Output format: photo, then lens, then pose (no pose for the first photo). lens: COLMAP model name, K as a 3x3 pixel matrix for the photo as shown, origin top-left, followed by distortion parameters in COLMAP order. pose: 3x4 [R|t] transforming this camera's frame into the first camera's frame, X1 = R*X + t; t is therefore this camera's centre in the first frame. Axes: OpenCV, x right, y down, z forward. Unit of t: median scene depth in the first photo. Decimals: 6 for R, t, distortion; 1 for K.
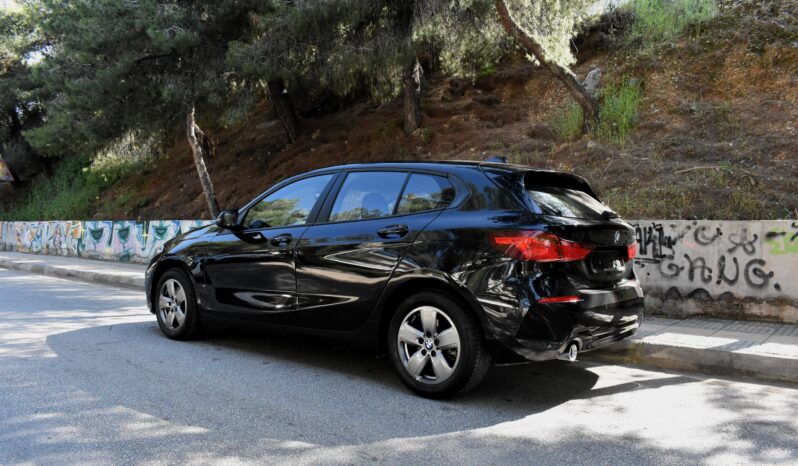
lens RADIAL K [[617.9, 0, 400.1], [0, 617.9, 252.8], [0, 0, 1]] dist [-0.097372, 0.010378]
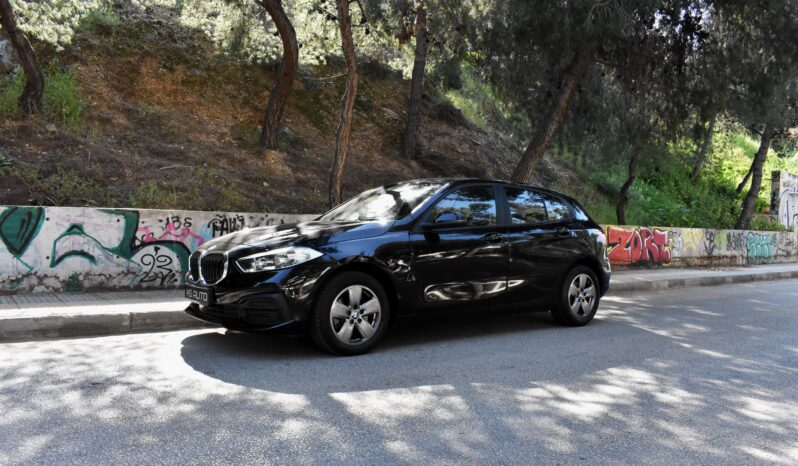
lens RADIAL K [[617.9, 0, 400.1], [0, 617.9, 252.8], [0, 0, 1]] dist [-0.097372, 0.010378]
pose [[0.226286, -0.046576, 0.972947, -0.479004], [0.016554, 0.998896, 0.043969, -0.013681], [-0.973920, 0.006156, 0.226807, 0.255250]]
